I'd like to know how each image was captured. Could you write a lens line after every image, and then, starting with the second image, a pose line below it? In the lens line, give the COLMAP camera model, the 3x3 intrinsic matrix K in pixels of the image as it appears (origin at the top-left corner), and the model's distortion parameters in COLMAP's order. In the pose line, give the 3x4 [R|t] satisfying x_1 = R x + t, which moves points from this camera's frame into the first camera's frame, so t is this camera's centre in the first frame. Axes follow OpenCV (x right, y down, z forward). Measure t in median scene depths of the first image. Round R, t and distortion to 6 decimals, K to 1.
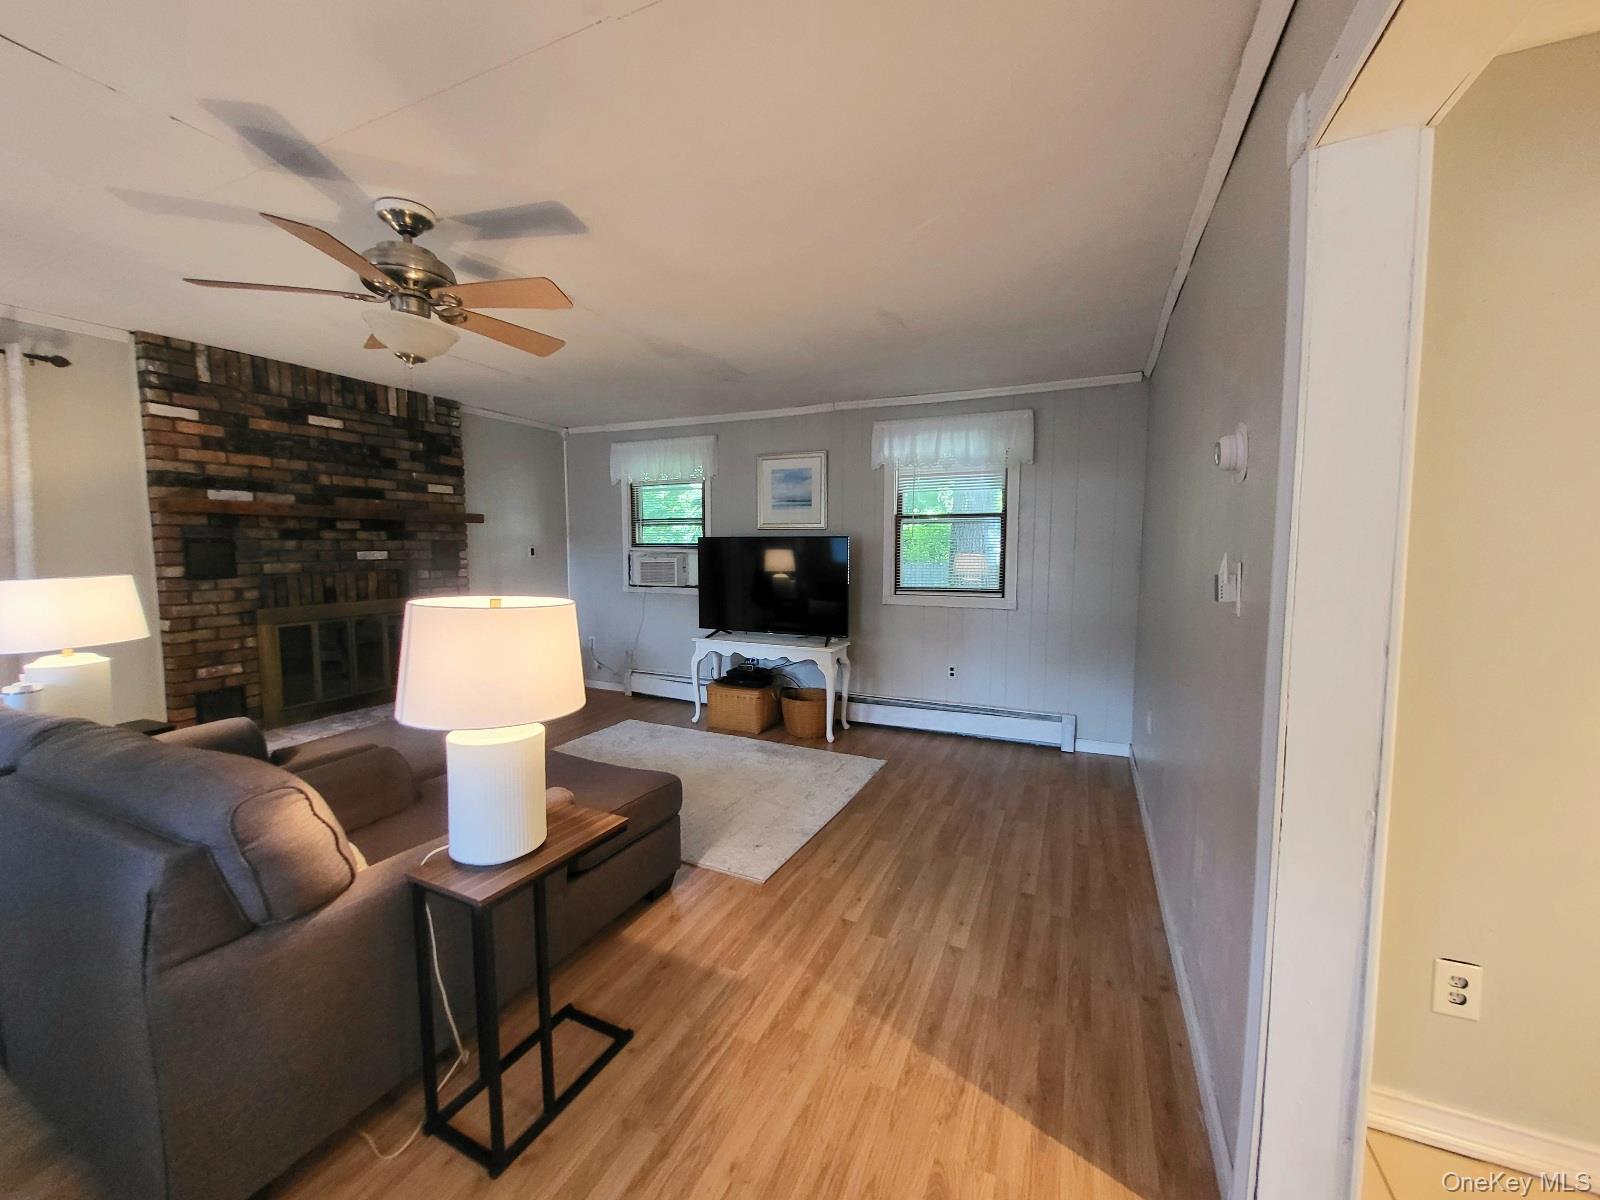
lens RADIAL K [[629.0, 0, 795.0], [0, 629.0, 596.7], [0, 0, 1]] dist [0.000017, -0.001221]
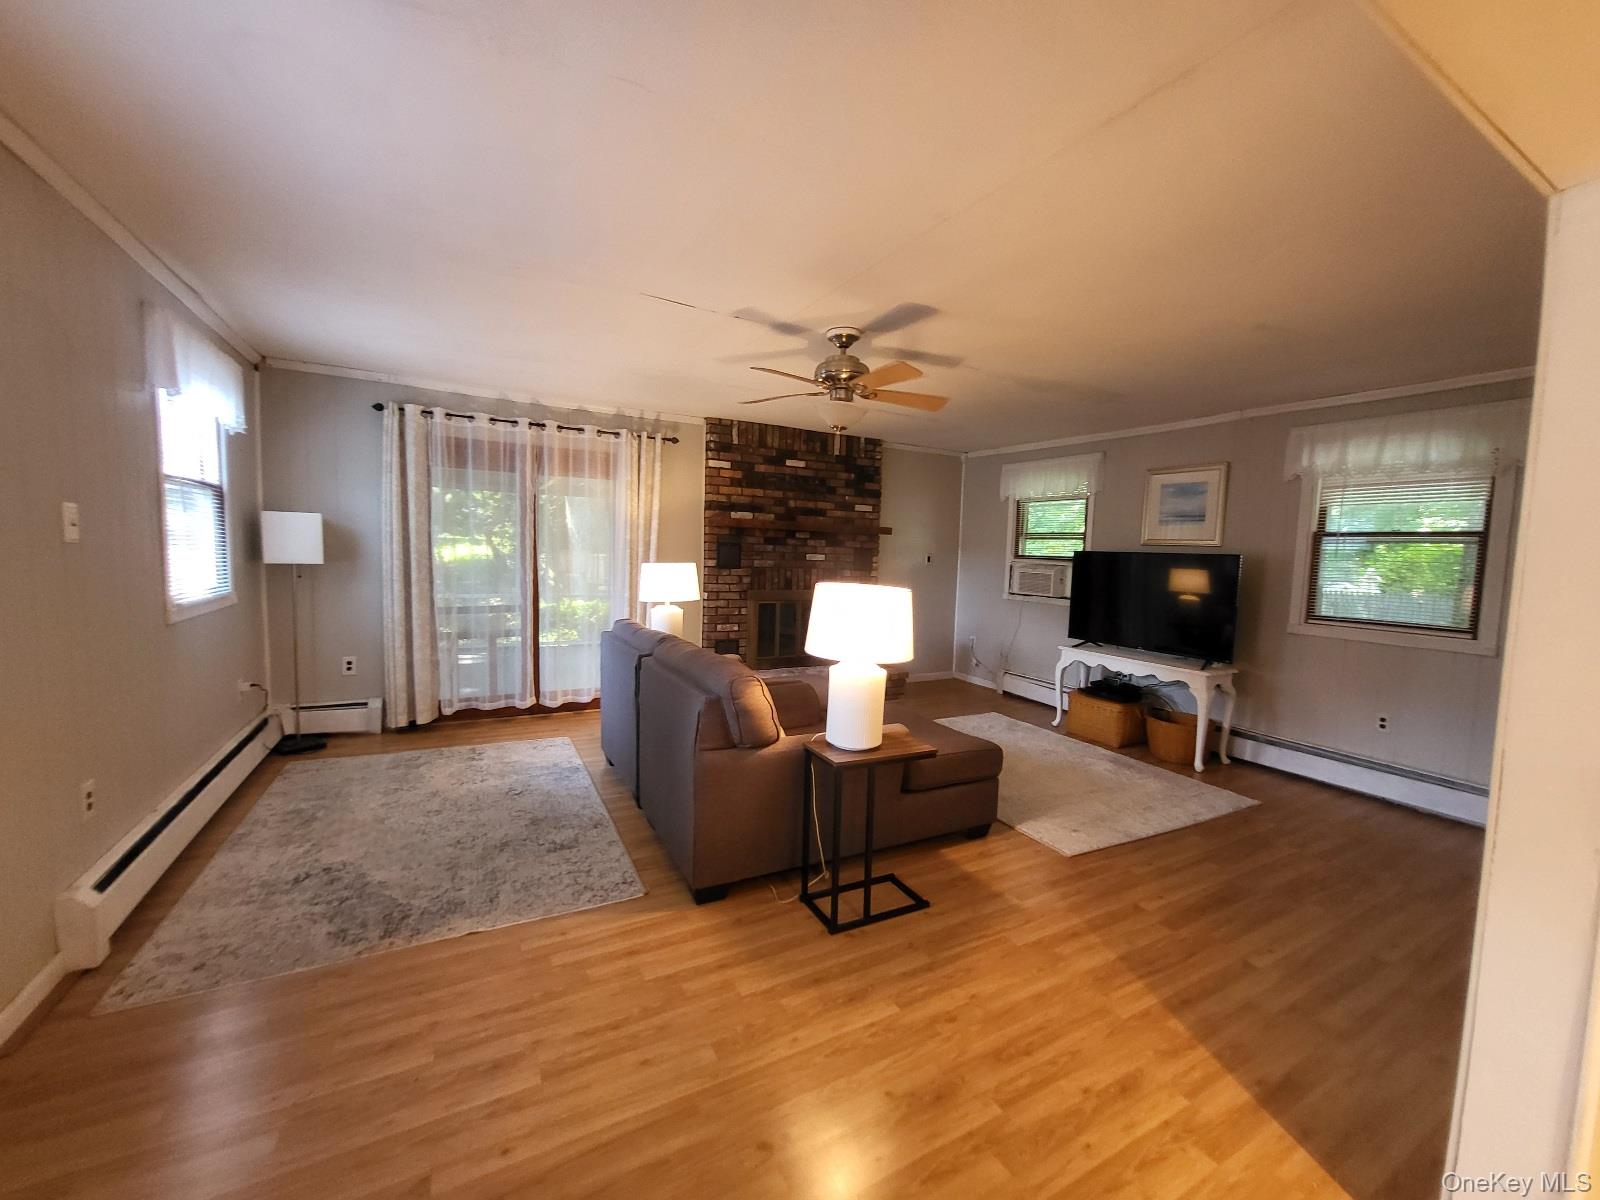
lens RADIAL K [[629.0, 0, 795.0], [0, 629.0, 596.7], [0, 0, 1]] dist [0.000017, -0.001221]
pose [[0.802605, 0.071488, -0.592212, 0.123648], [-0.082266, 0.996571, 0.008808, 0.012691], [0.590811, 0.041650, 0.805734, -0.144327]]
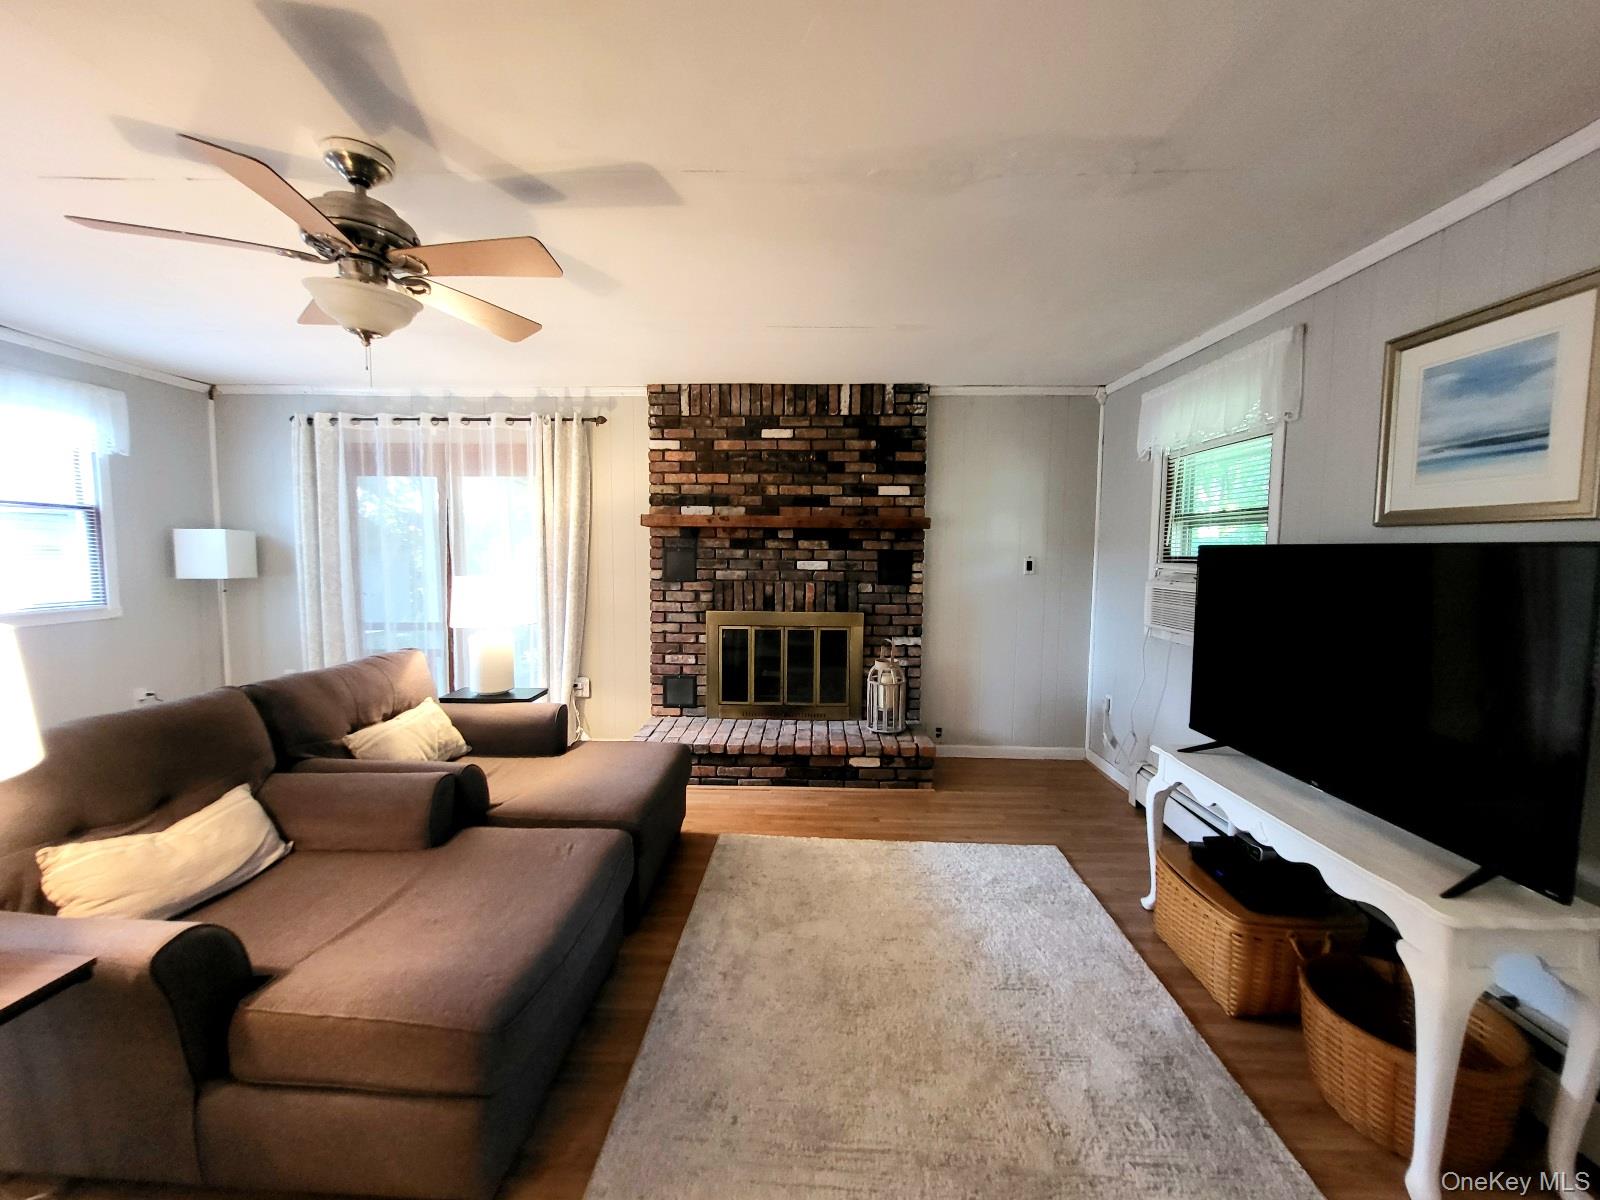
lens RADIAL K [[629.0, 0, 795.0], [0, 629.0, 596.7], [0, 0, 1]] dist [0.000017, -0.001221]
pose [[0.393623, 0.073235, -0.916350, 0.219742], [-0.085676, 0.995405, 0.042751, -0.061100], [0.915271, 0.061681, 0.398089, 0.641169]]
